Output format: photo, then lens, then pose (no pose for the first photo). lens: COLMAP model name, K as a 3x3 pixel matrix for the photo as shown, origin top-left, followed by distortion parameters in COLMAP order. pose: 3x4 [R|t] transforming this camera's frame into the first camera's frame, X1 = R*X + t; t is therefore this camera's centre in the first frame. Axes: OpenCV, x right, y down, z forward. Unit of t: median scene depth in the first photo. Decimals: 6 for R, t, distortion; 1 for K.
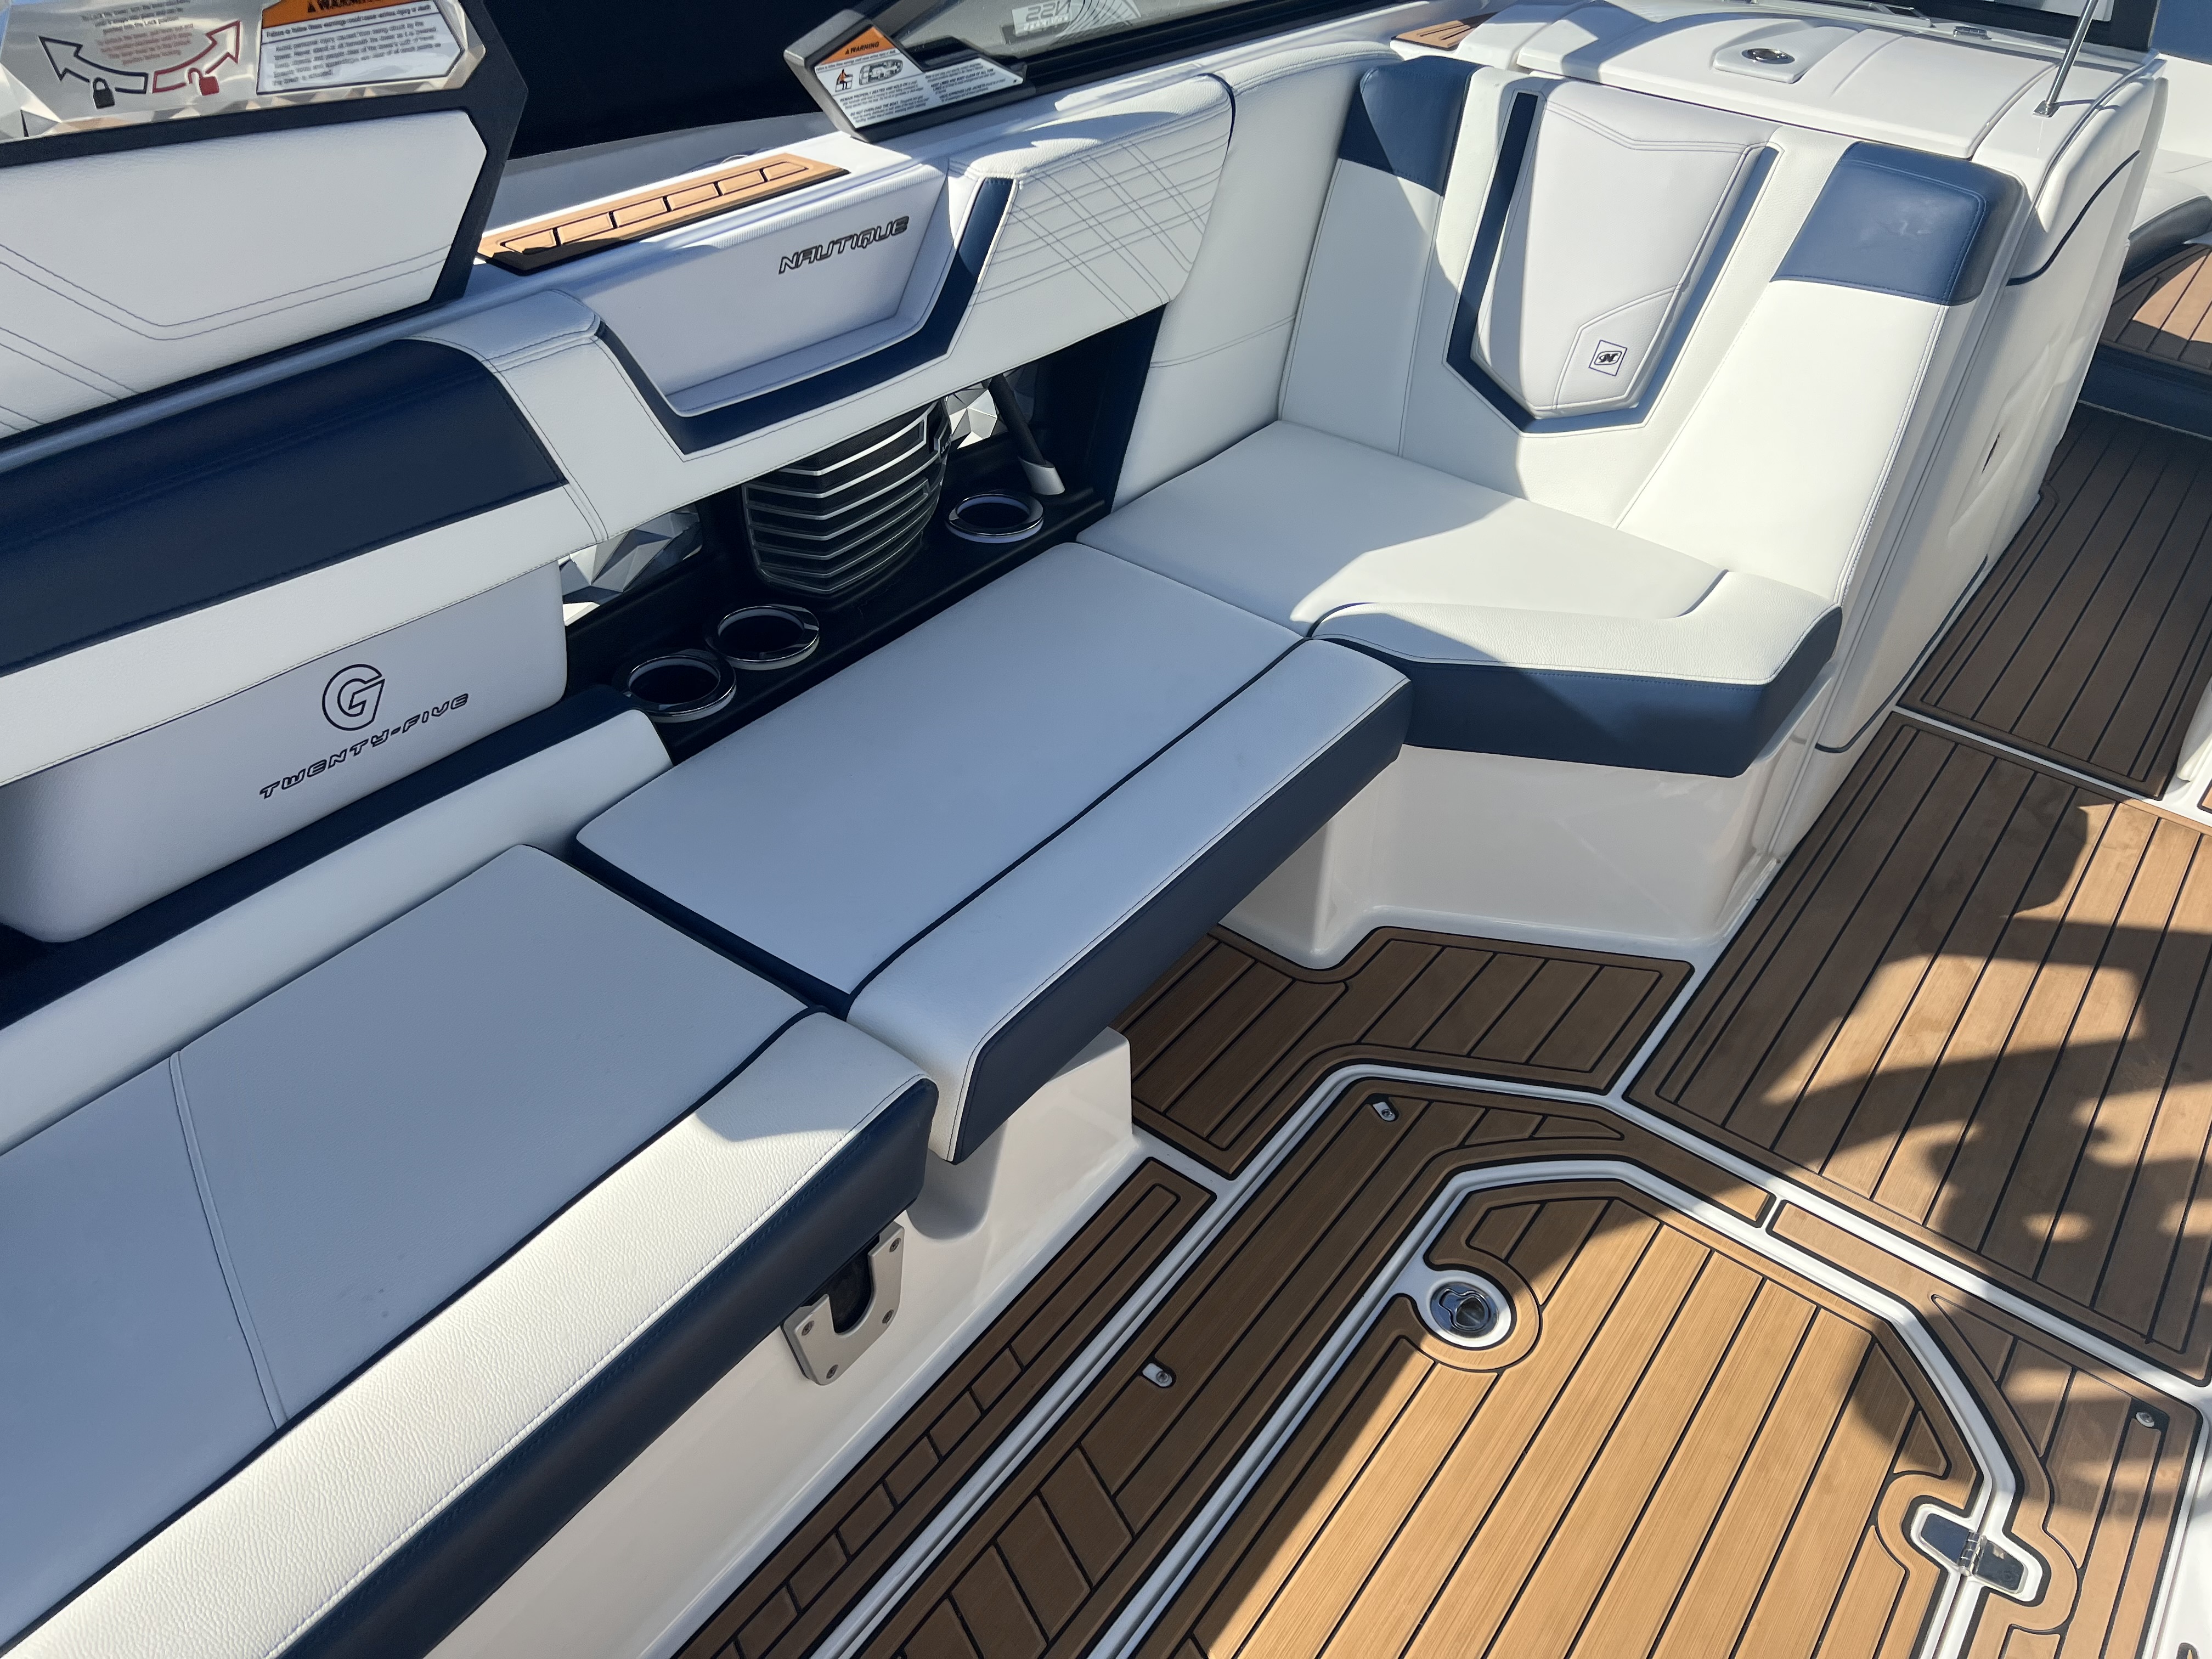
lens RADIAL K [[1621.7, 0, 1106.0], [0, 1621.7, 829.5], [0, 0, 1]] dist [0.005994, -0.006150]
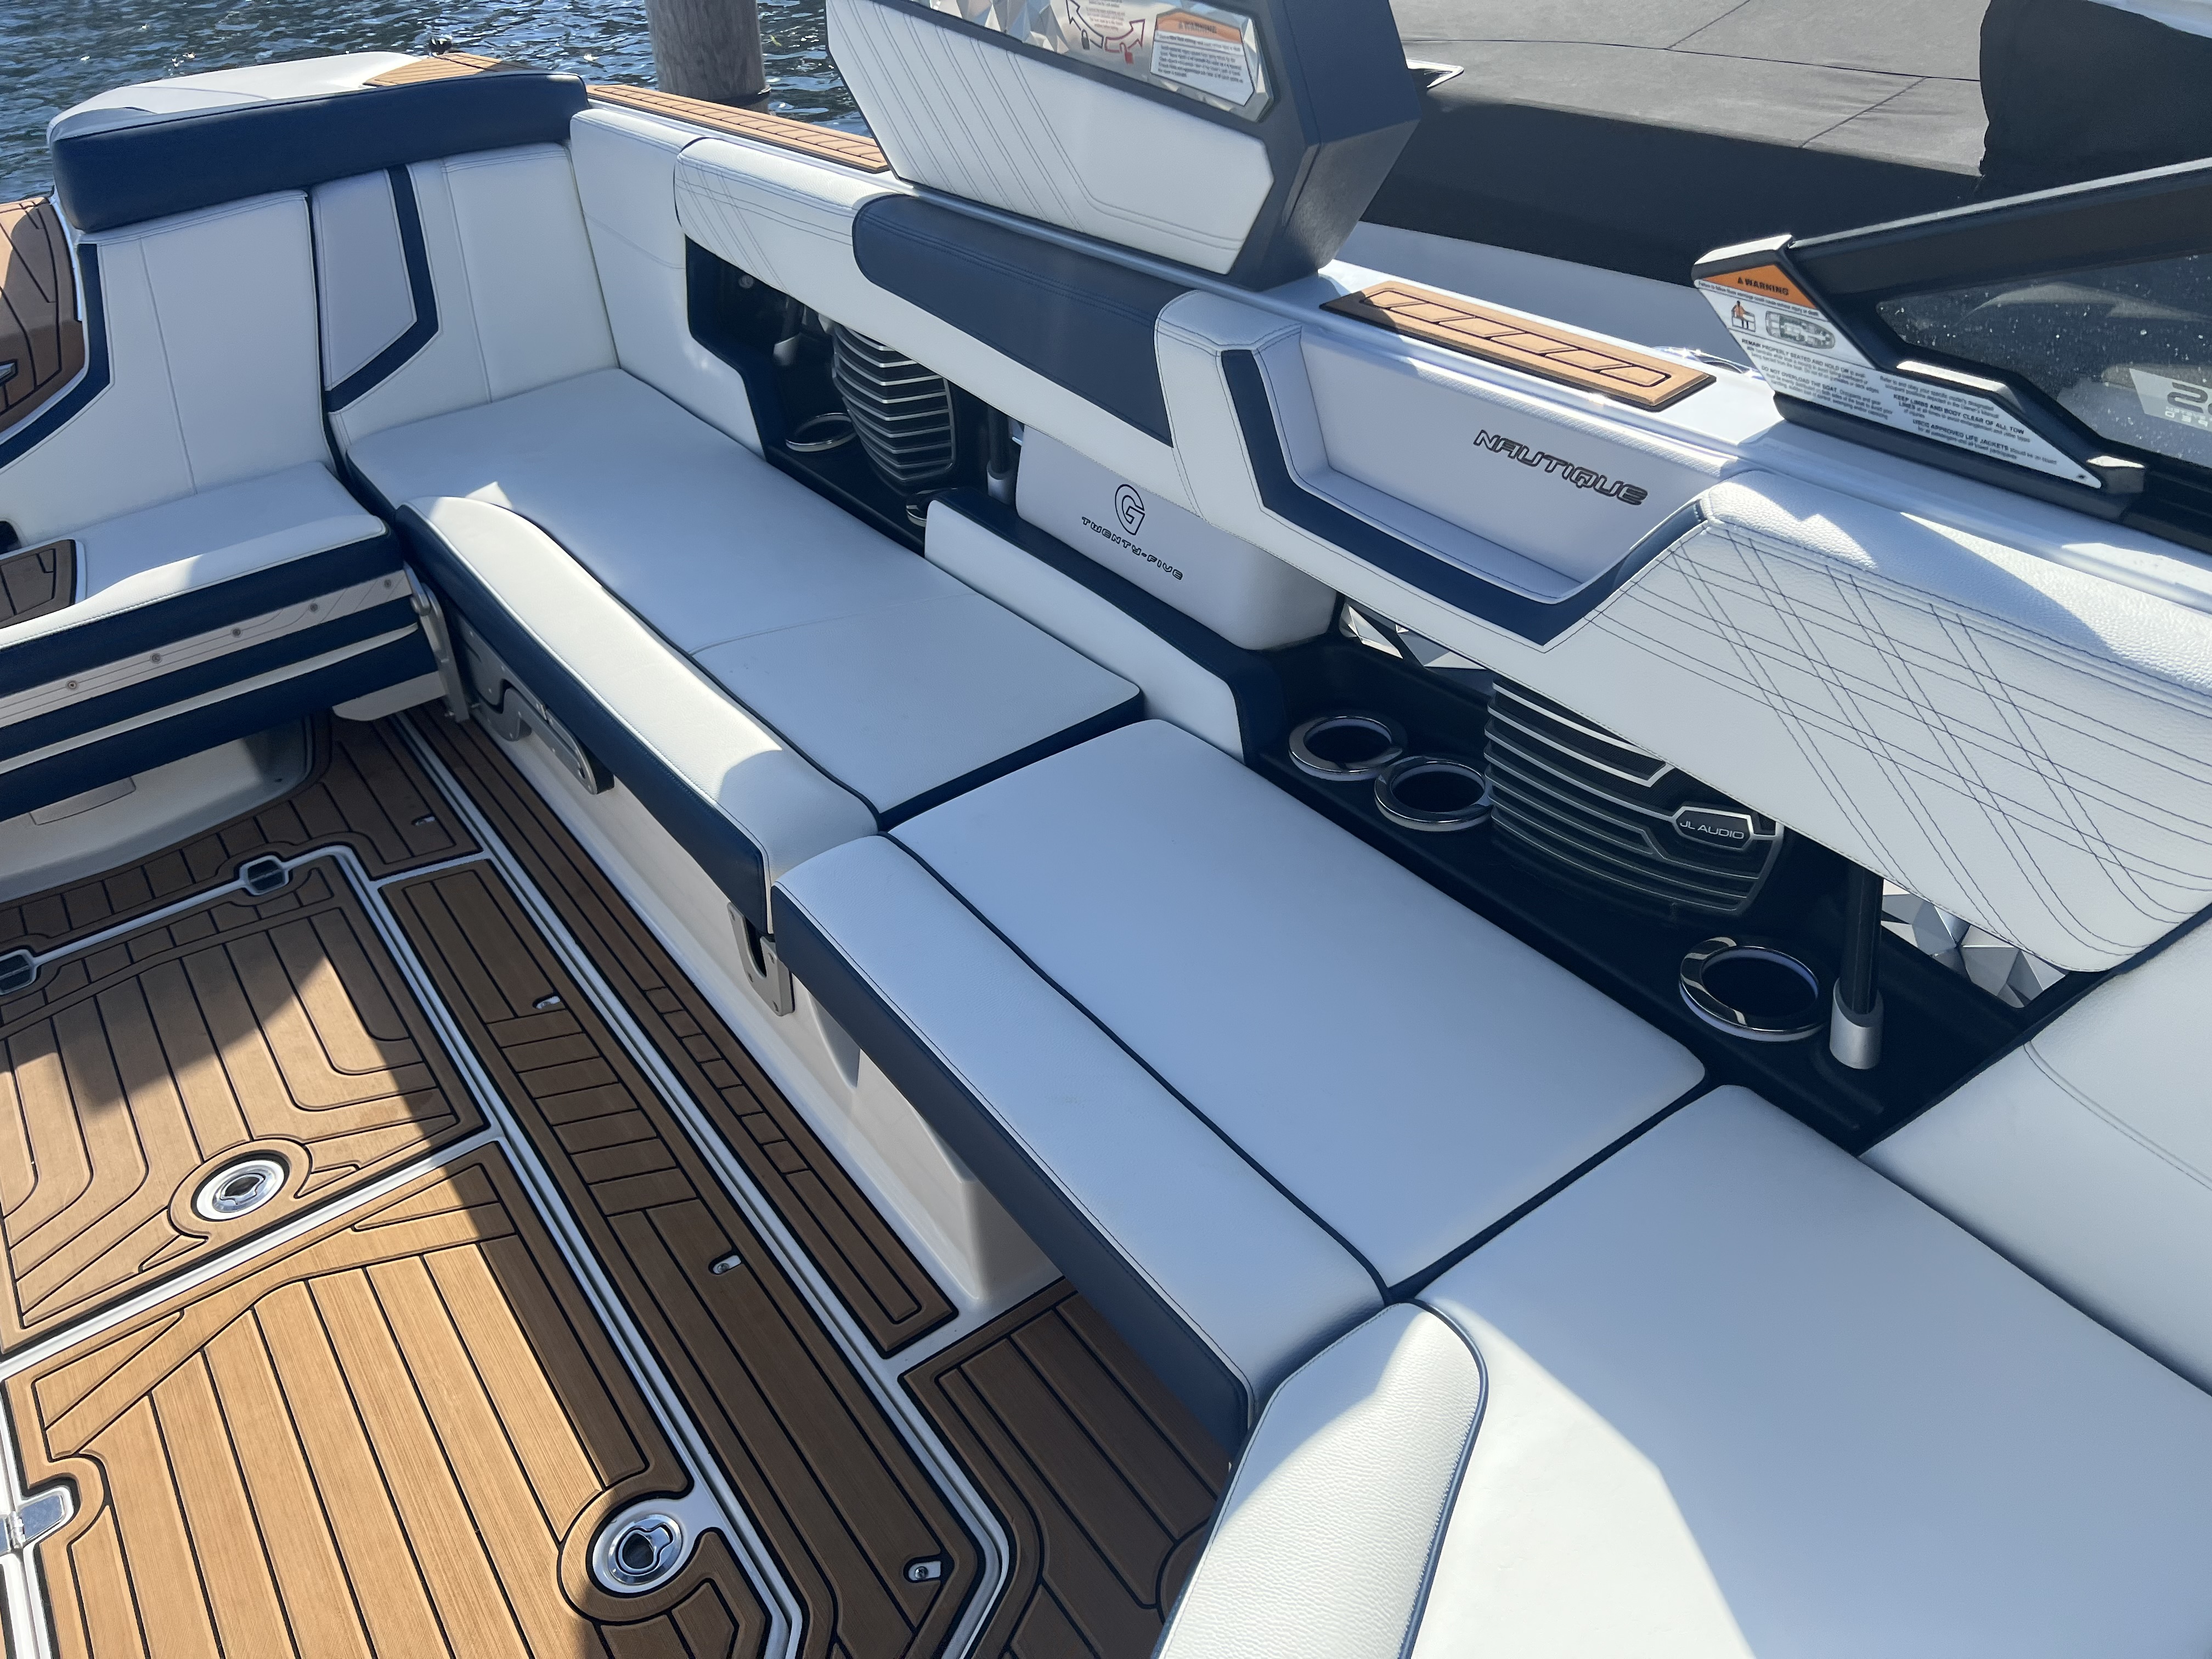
lens RADIAL K [[1649.2, 0, 1106.0], [0, 1649.2, 829.5], [0, 0, 1]] dist [0.011565, -0.001007]
pose [[-0.303507, 0.526536, -0.794131, 0.647149], [-0.547412, 0.585815, 0.597629, -0.613851], [0.779887, 0.616102, 0.110433, 0.831039]]
